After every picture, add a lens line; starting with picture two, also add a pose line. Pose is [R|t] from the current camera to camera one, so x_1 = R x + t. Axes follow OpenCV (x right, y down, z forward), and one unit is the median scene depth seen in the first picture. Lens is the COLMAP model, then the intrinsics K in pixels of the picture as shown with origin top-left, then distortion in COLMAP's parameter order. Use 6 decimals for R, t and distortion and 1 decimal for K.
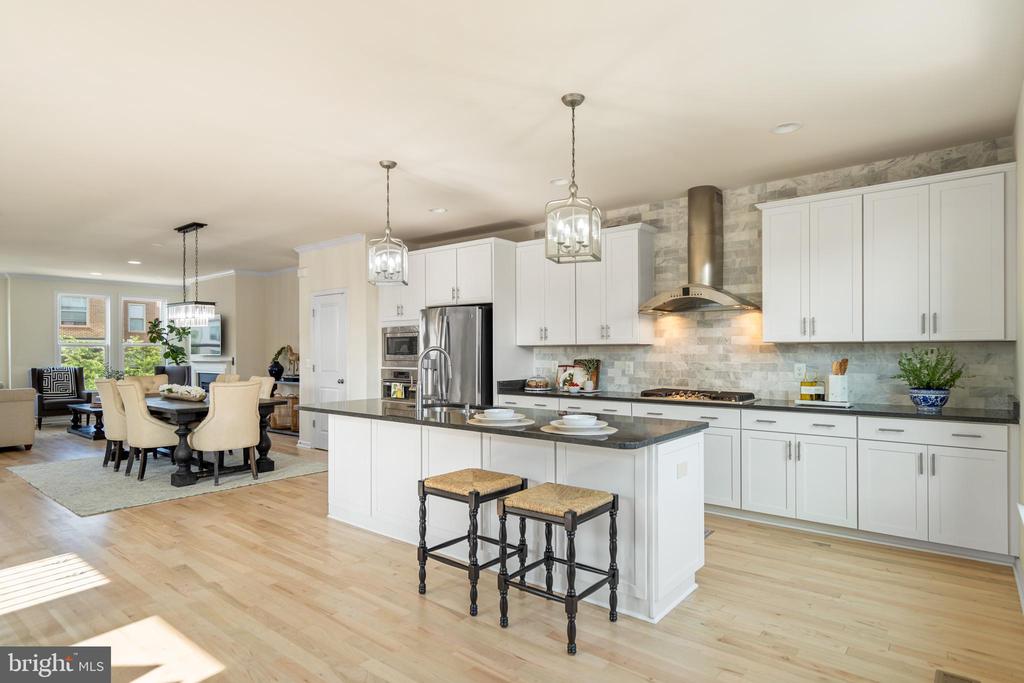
lens RADIAL K [[555.6, 0, 512.5], [0, 555.6, 344.6], [0, 0, 1]] dist [0.006473, 0.000566]
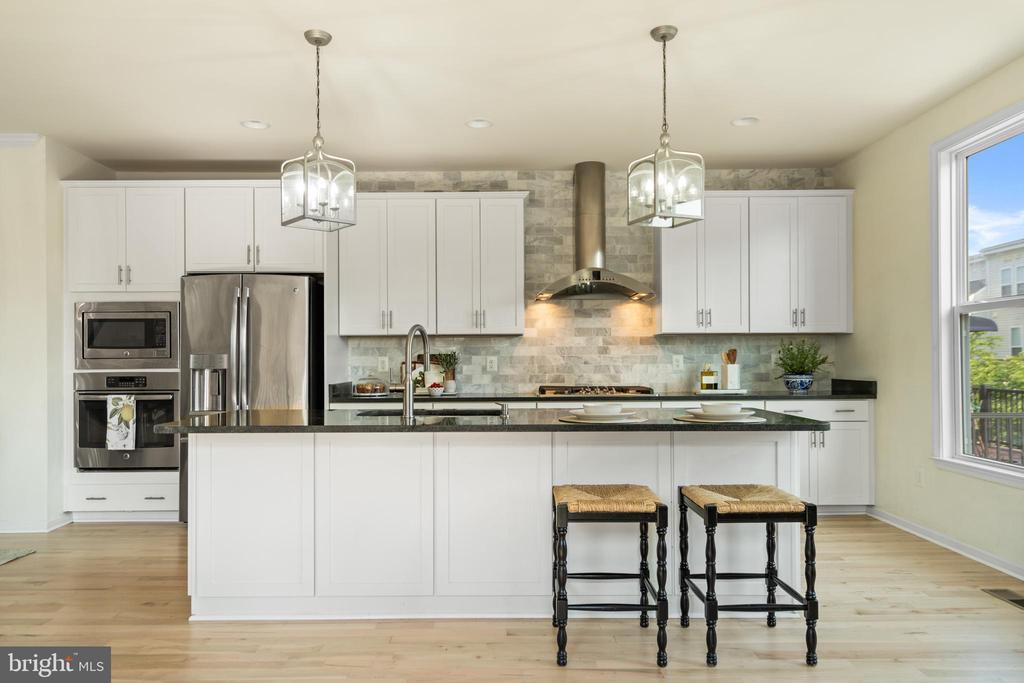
lens RADIAL K [[675.8, 0, 510.8], [0, 675.8, 345.7], [0, 0, 1]] dist [0.004153, 0.007150]
pose [[0.777416, 0.011613, 0.628880, -0.454723], [-0.004219, 0.999903, -0.013249, 0.031759], [-0.628973, 0.007647, 0.777390, 0.221692]]
